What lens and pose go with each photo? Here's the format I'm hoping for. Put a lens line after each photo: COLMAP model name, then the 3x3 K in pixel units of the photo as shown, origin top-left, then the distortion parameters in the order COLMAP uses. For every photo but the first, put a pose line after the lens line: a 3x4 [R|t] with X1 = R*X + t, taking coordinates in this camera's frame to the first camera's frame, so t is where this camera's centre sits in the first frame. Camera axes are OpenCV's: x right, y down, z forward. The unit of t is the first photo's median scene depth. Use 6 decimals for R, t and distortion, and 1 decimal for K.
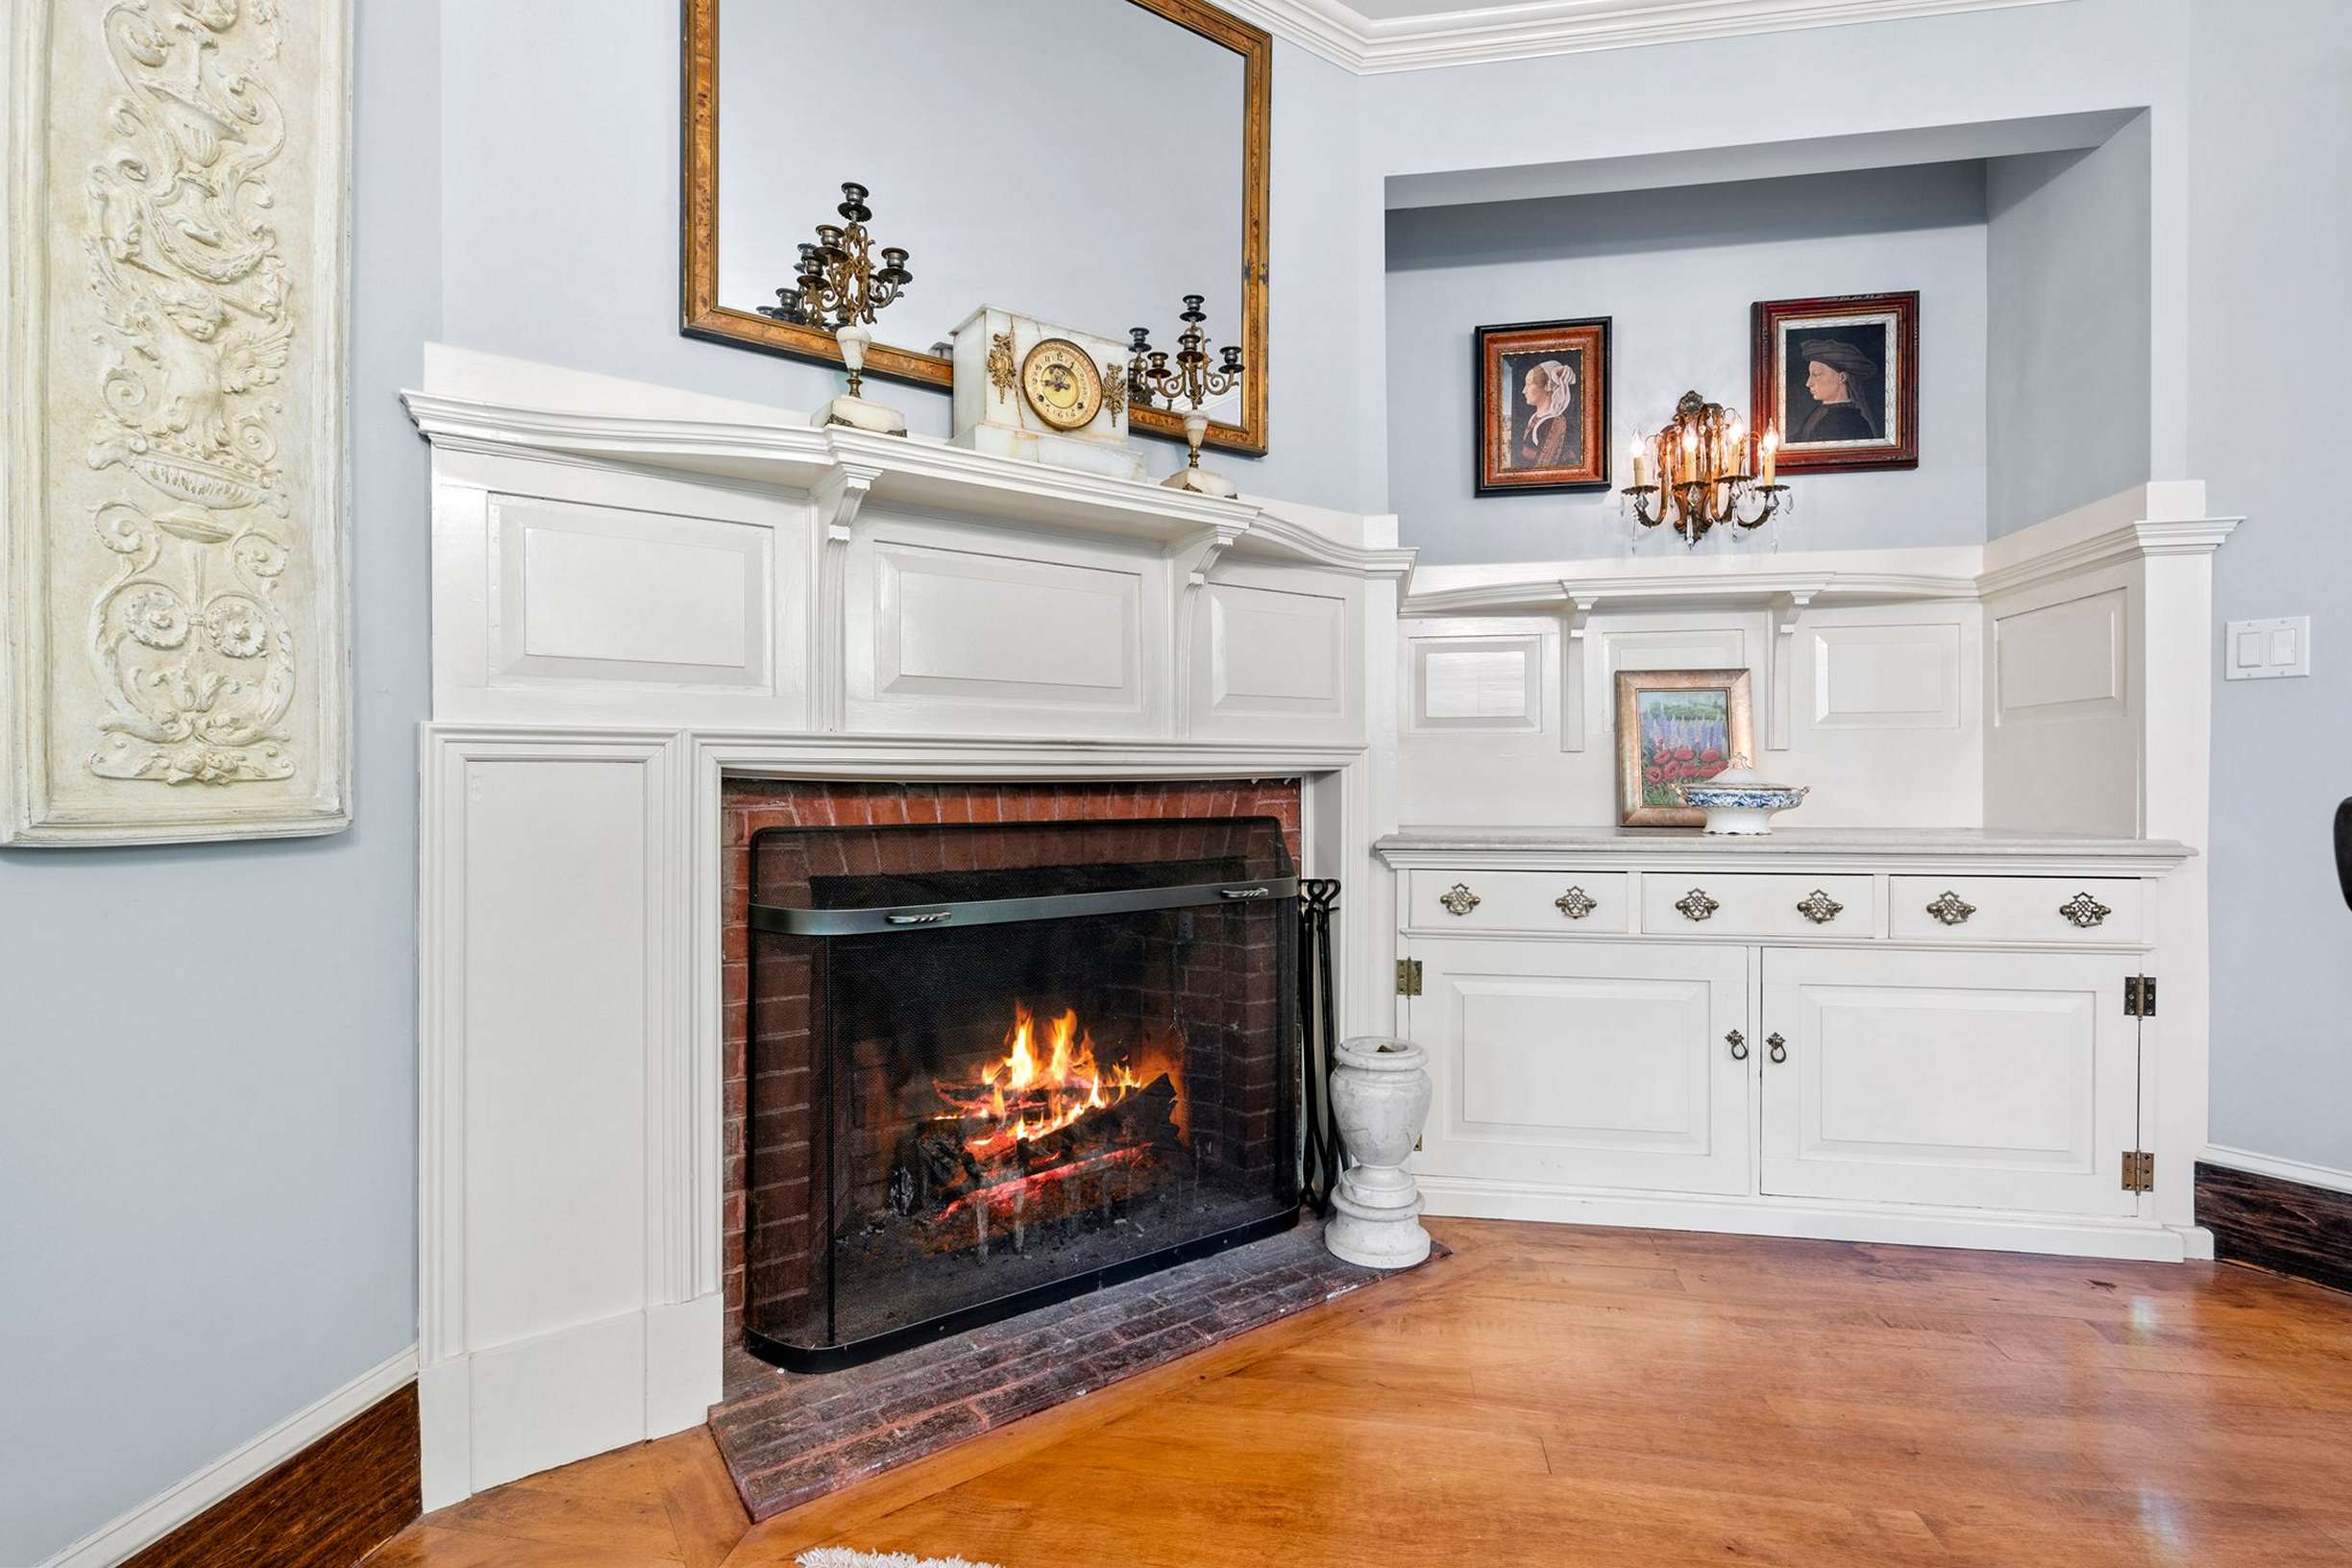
lens RADIAL K [[1105.1, 0, 1193.4], [0, 1105.1, 757.9], [0, 0, 1]] dist [0.000296, -0.000244]
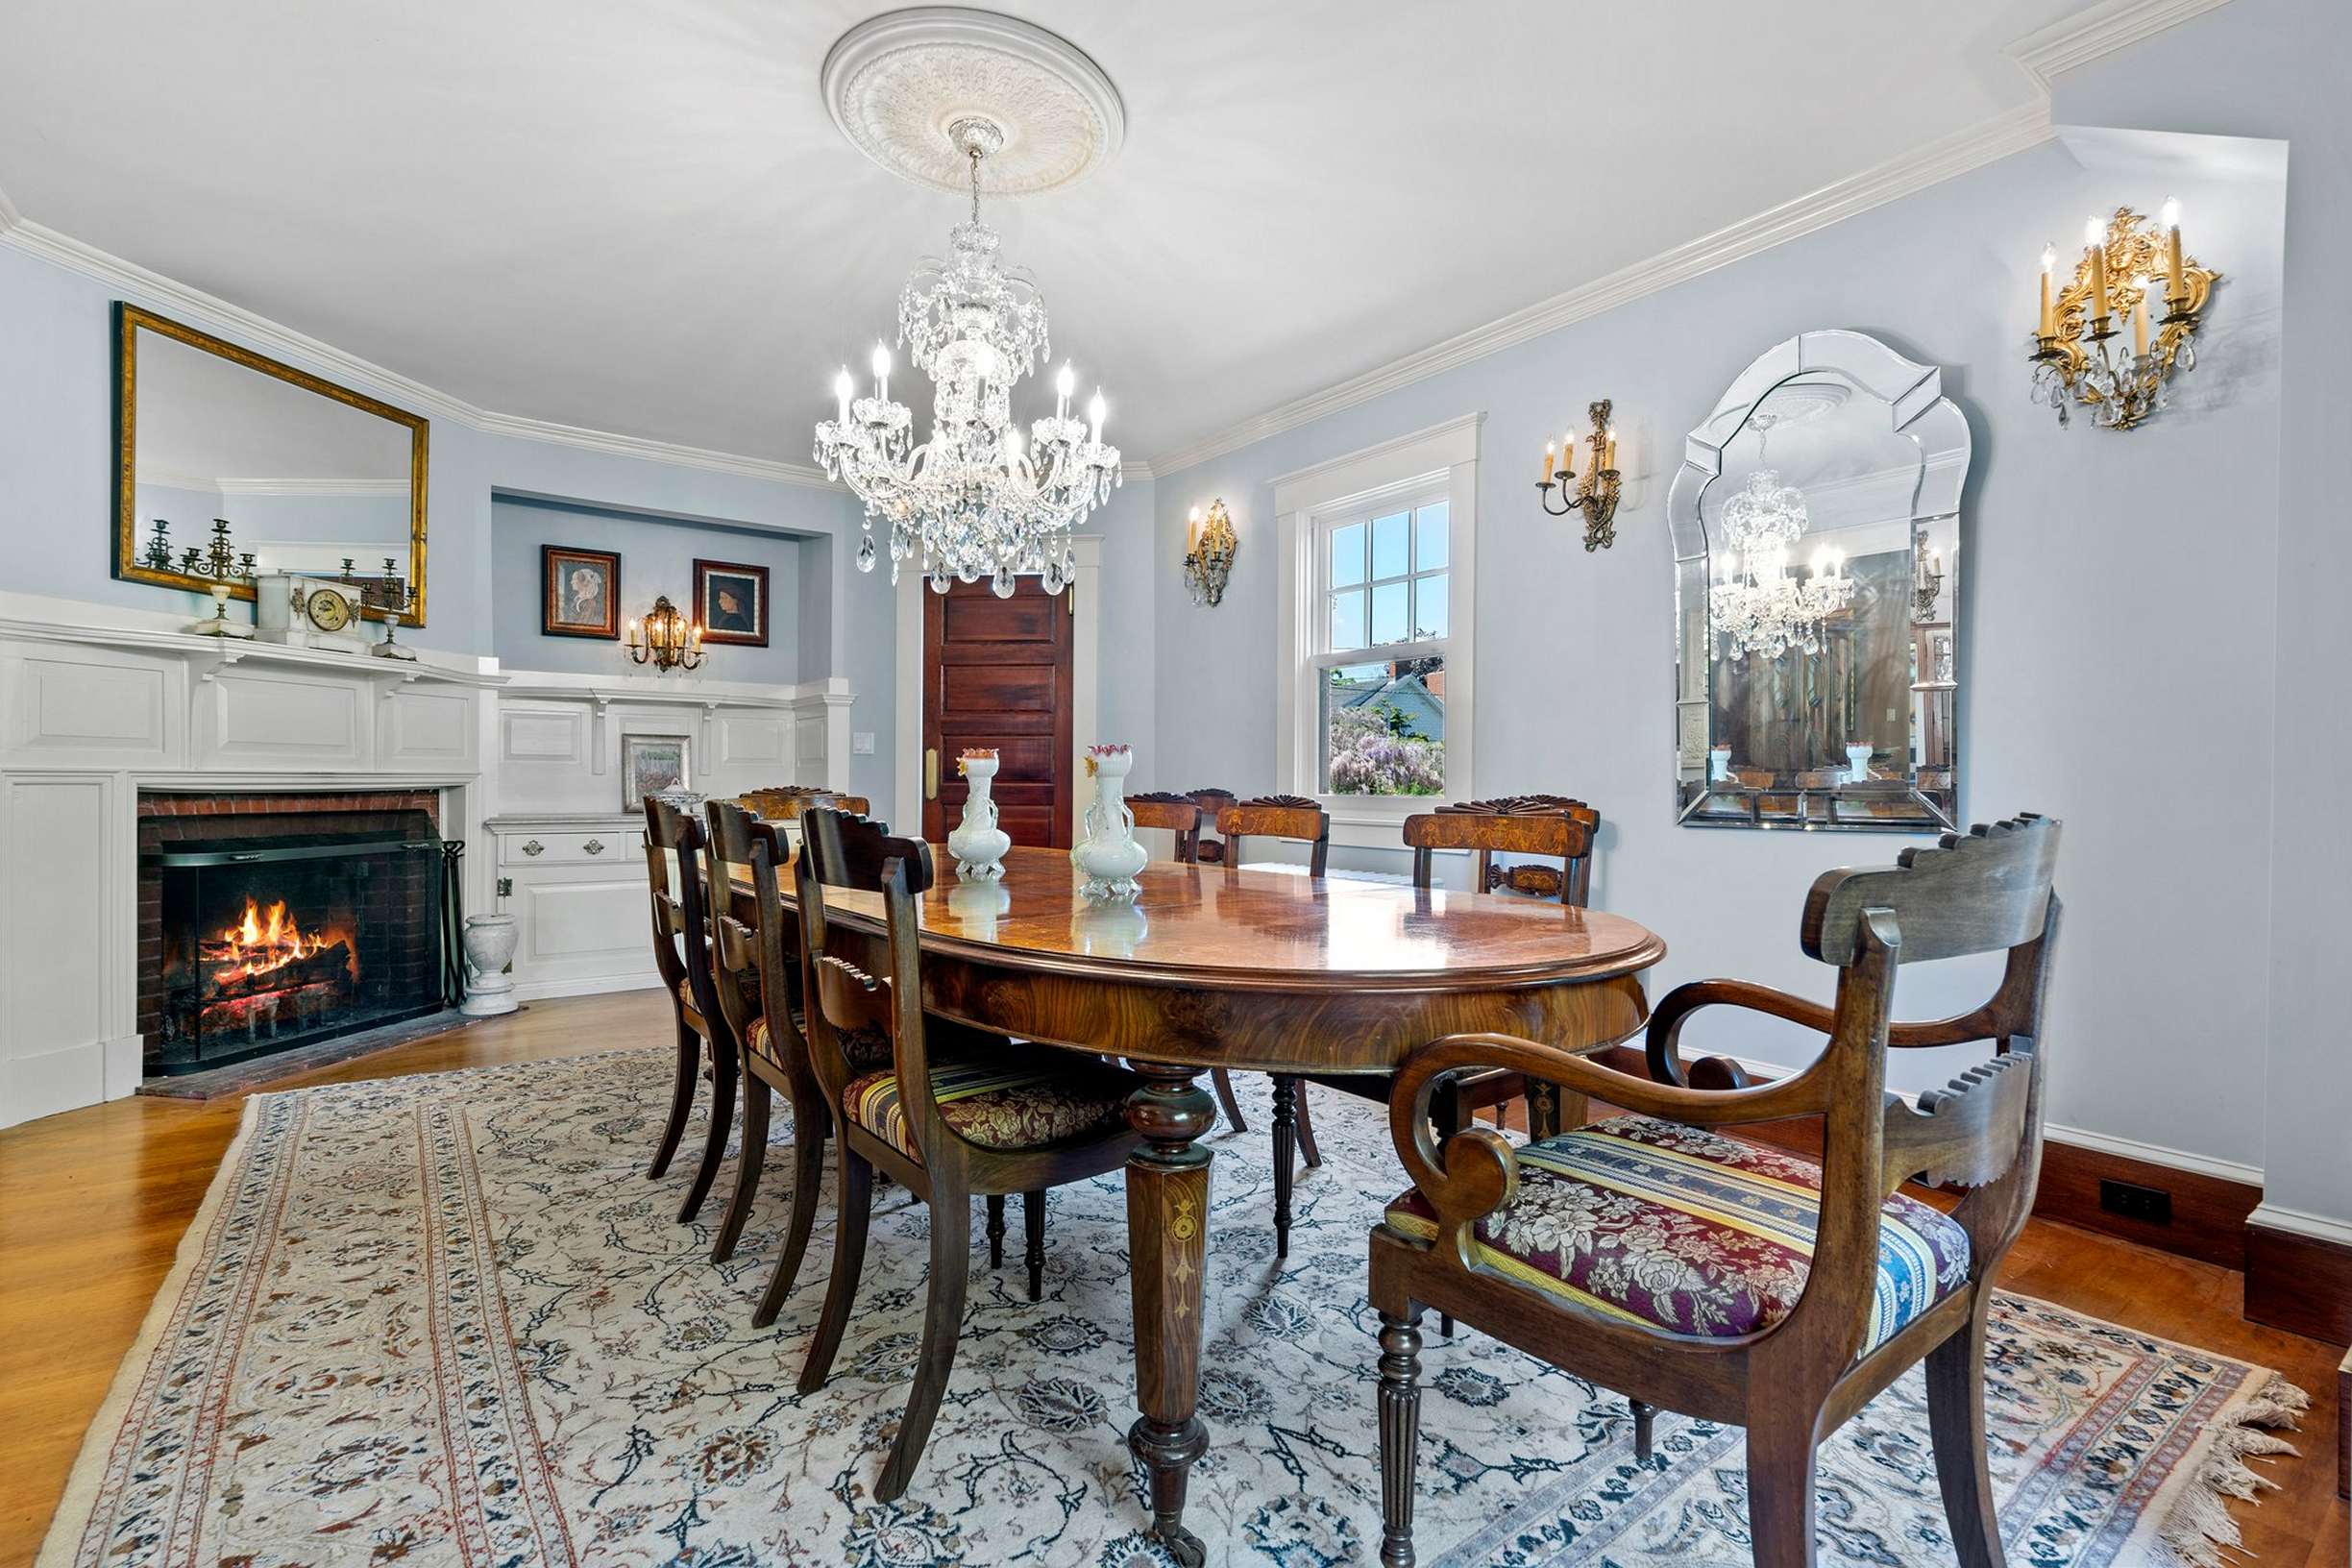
lens RADIAL K [[1078.1, 0, 1182.0], [0, 1078.1, 797.1], [0, 0, 1]] dist [-0.001864, 0.000918]
pose [[0.706619, -0.006156, 0.707568, -0.321391], [-0.018836, 0.999444, 0.027506, -0.044444], [-0.707344, -0.032764, 0.706110, -1.257371]]
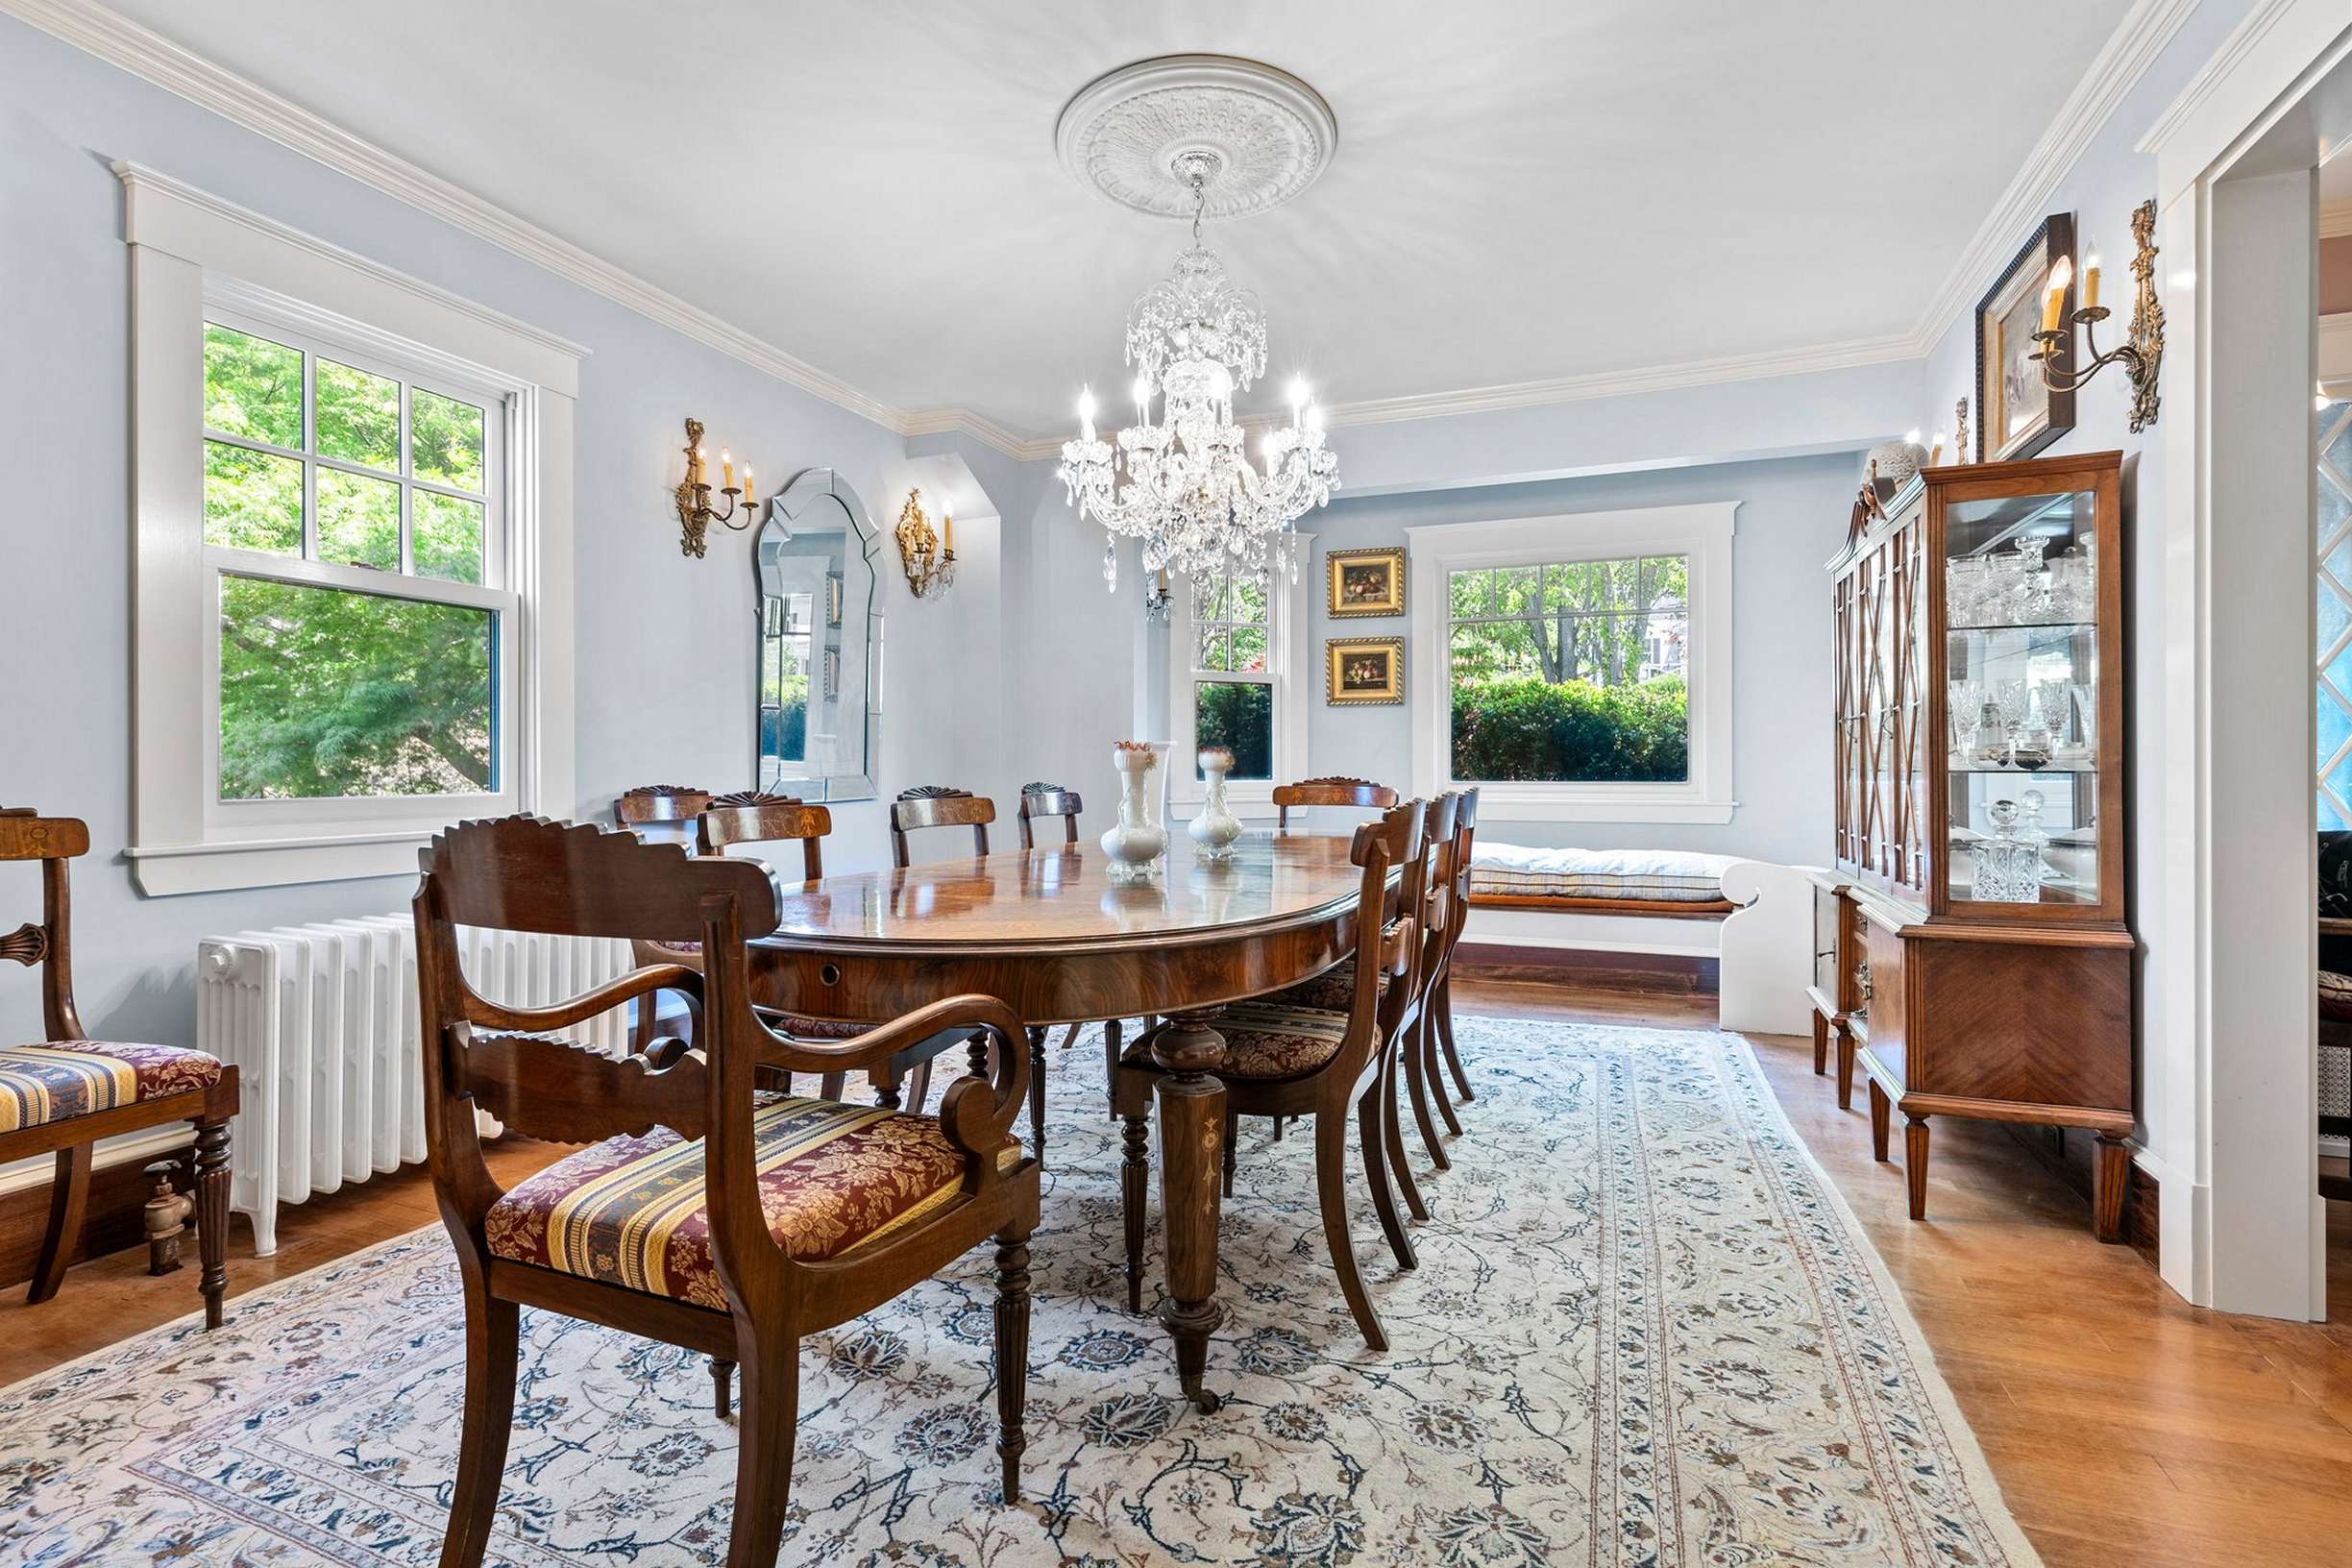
lens RADIAL K [[1078.1, 0, 1182.0], [0, 1078.1, 797.1], [0, 0, 1]] dist [-0.001864, 0.000918]
pose [[-0.974675, -0.005156, 0.223568, 0.530976], [-0.002490, 0.999922, 0.012202, 0.012665], [-0.223614, 0.011336, -0.974612, 3.276670]]
